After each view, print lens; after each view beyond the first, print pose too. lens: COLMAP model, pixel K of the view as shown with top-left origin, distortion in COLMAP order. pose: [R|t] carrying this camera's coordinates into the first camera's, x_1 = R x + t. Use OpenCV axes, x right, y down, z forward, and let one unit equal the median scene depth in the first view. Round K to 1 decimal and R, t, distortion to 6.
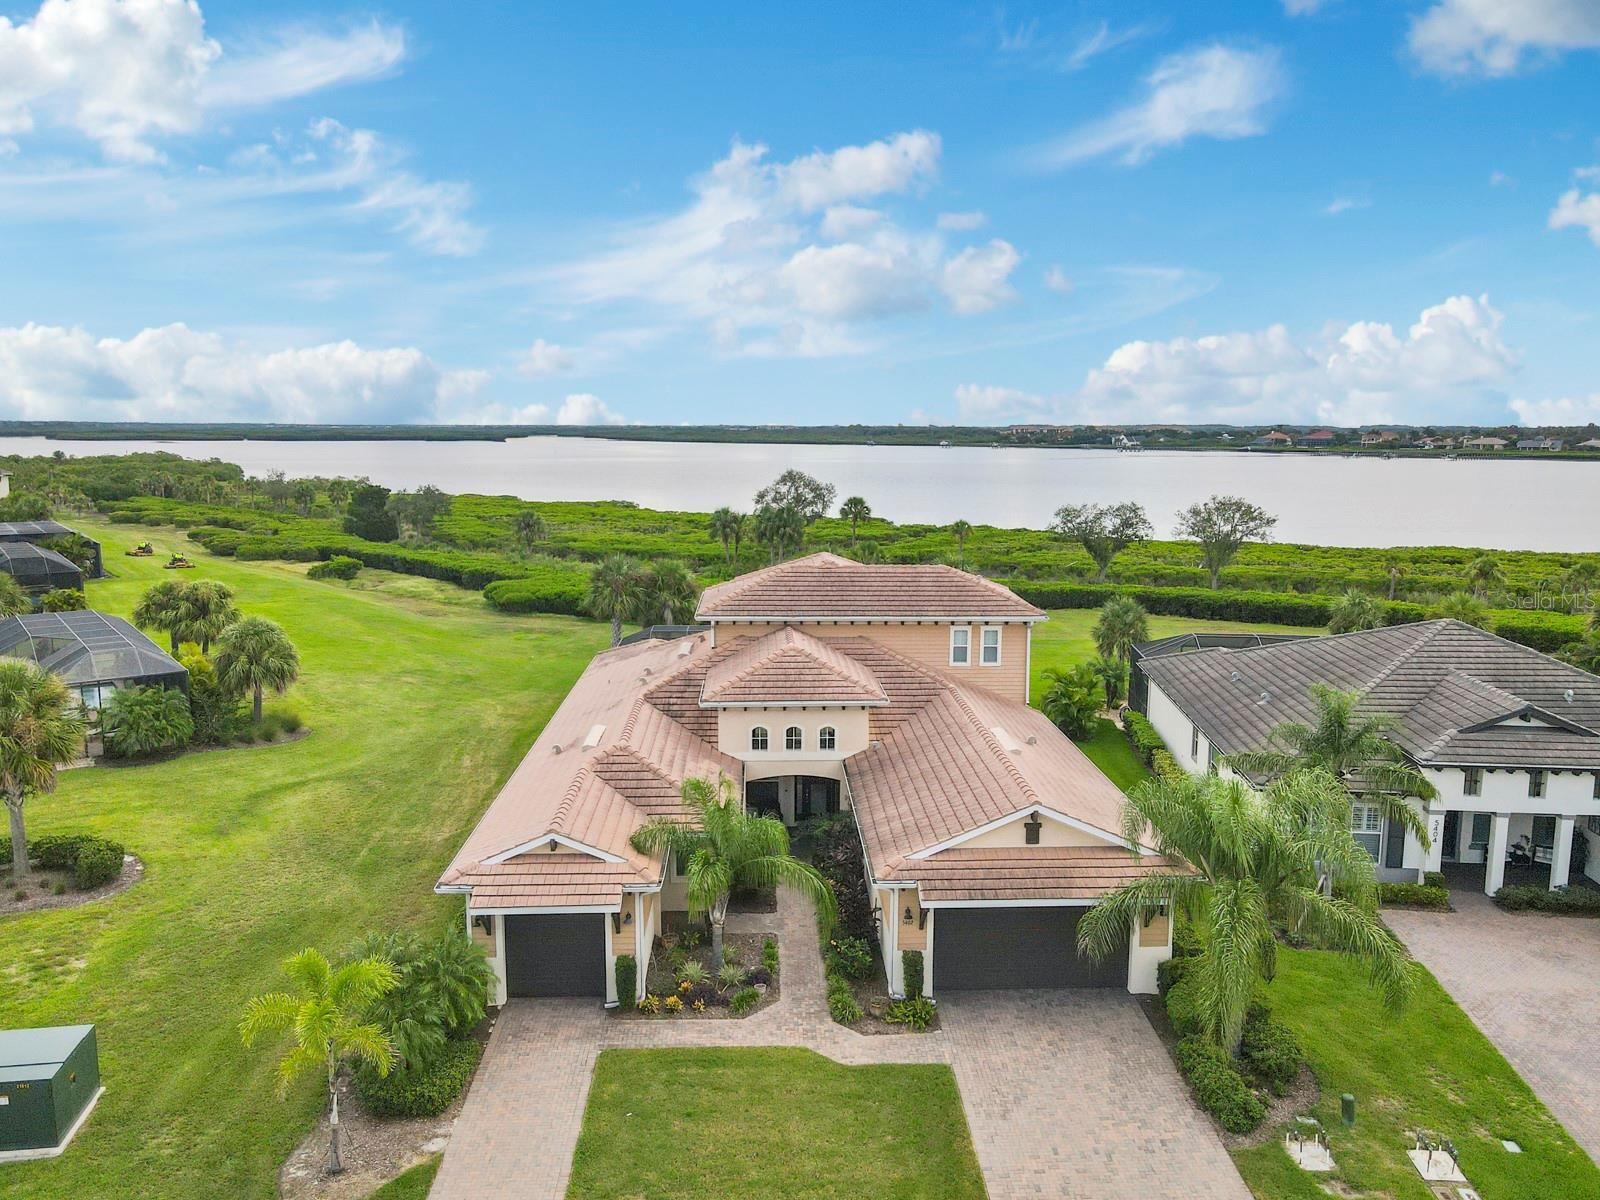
lens RADIAL K [[1099.9, 0, 800.0], [0, 1099.9, 600.0], [0, 0, 1]] dist [0.009440, 0.002327]
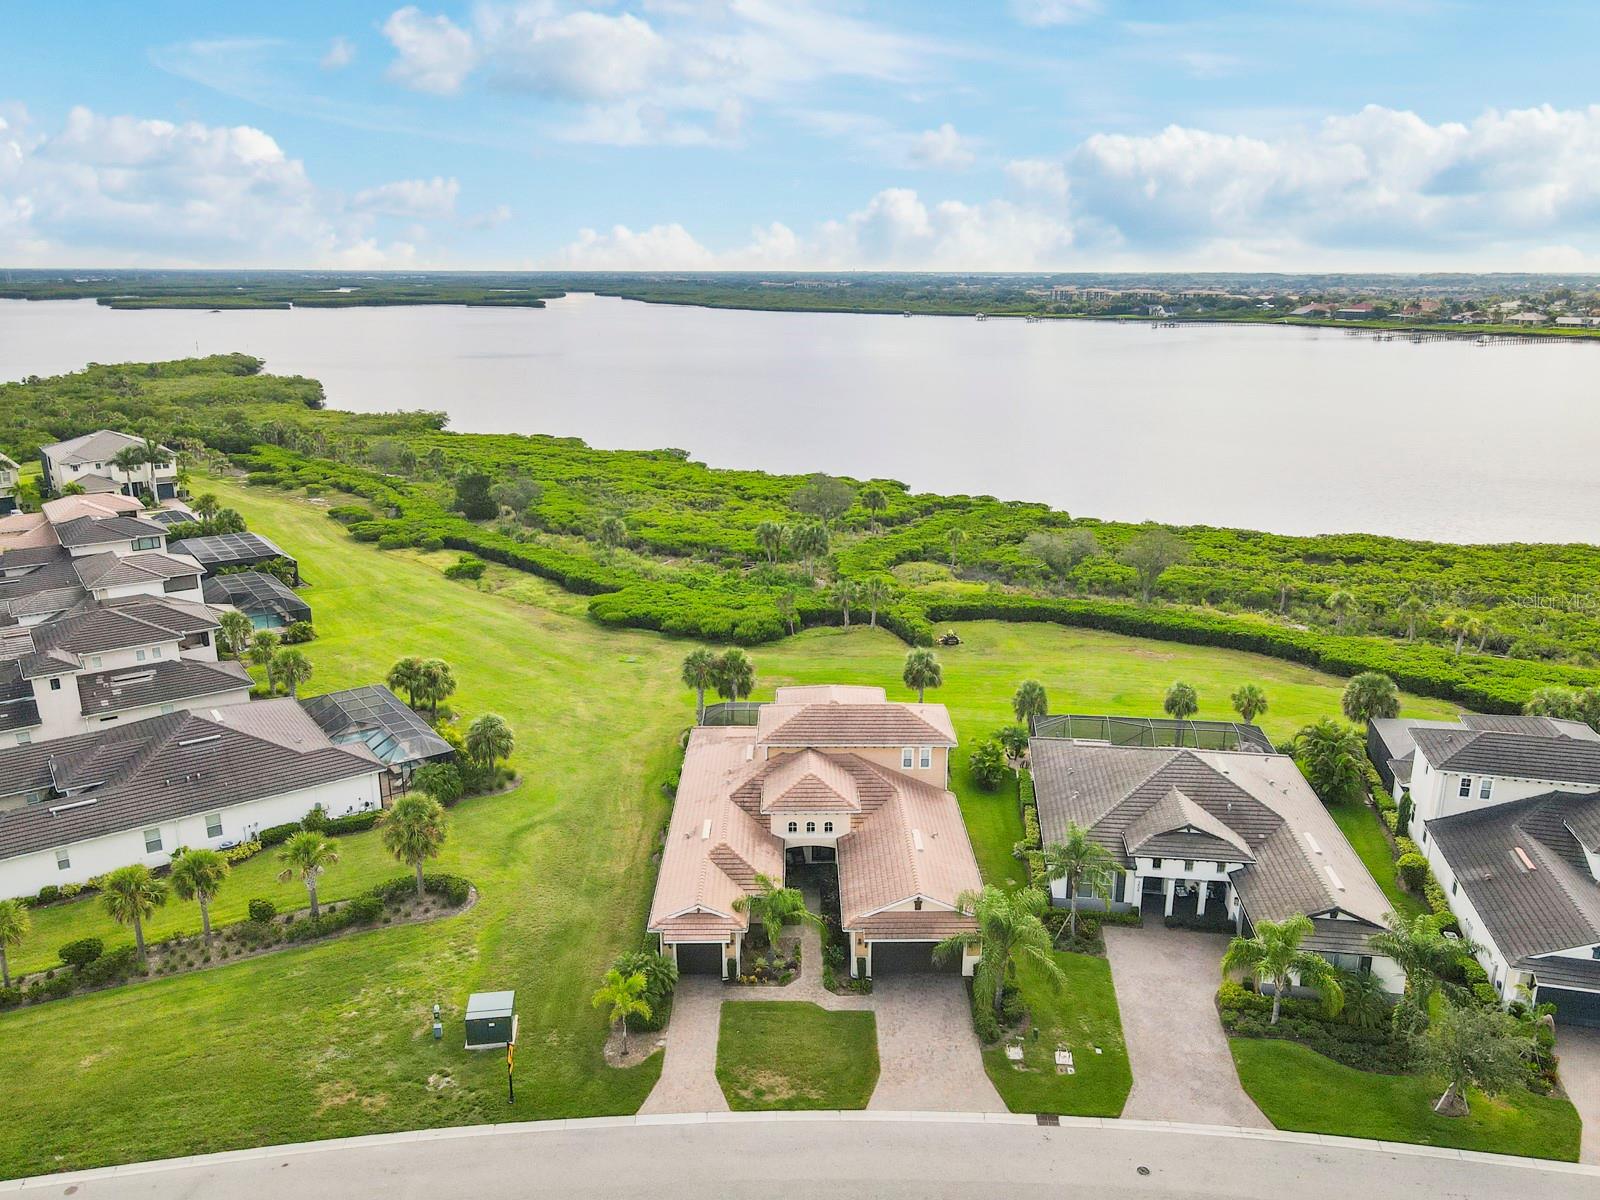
lens RADIAL K [[1117.3, 0, 805.5], [0, 1117.3, 561.5], [0, 0, 1]] dist [0.003595, 0.002604]
pose [[0.999558, 0.004938, -0.029313, 0.051862], [-0.001810, 0.994388, 0.105779, -0.700127], [0.029670, -0.105679, 0.993958, -1.133214]]
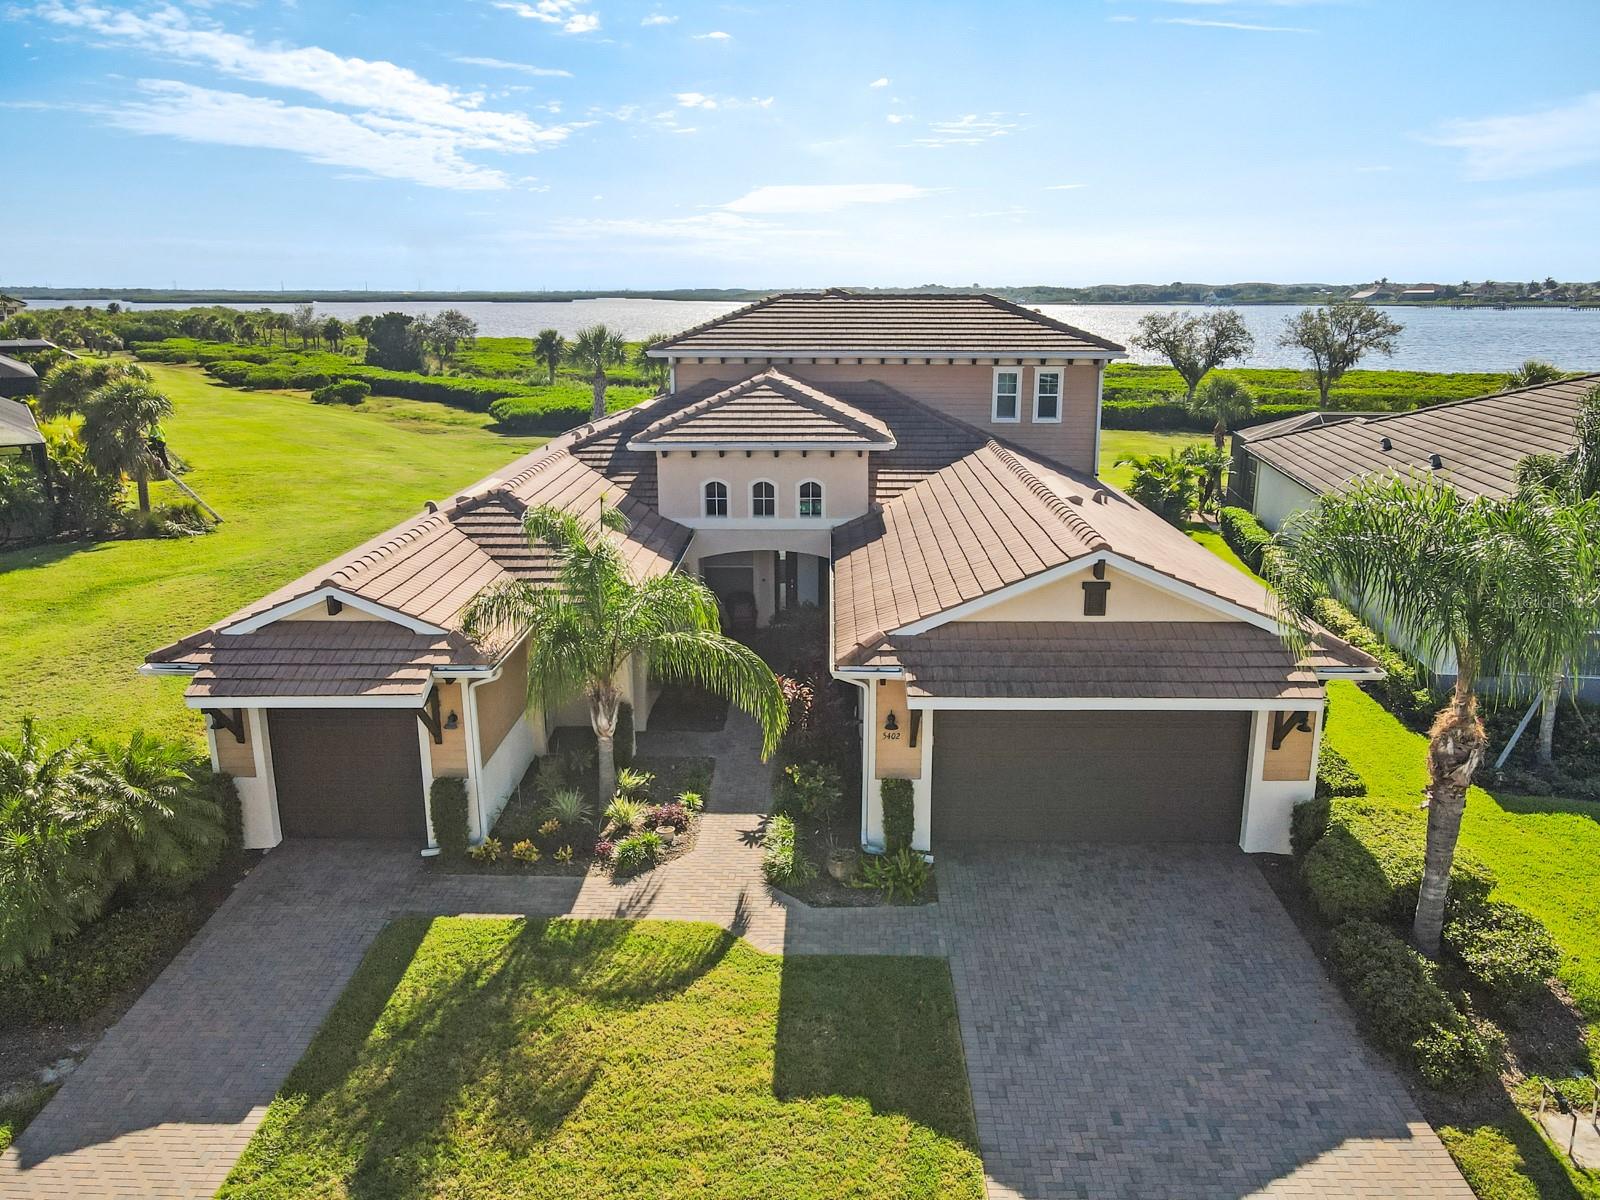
lens RADIAL K [[1104.3, 0, 809.8], [0, 1104.3, 565.2], [0, 0, 1]] dist [0.005792, 0.002349]
pose [[0.998323, 0.007069, -0.057453, 0.087131], [-0.002160, 0.996374, 0.085058, 0.141551], [0.057846, -0.084791, 0.994718, 0.373974]]
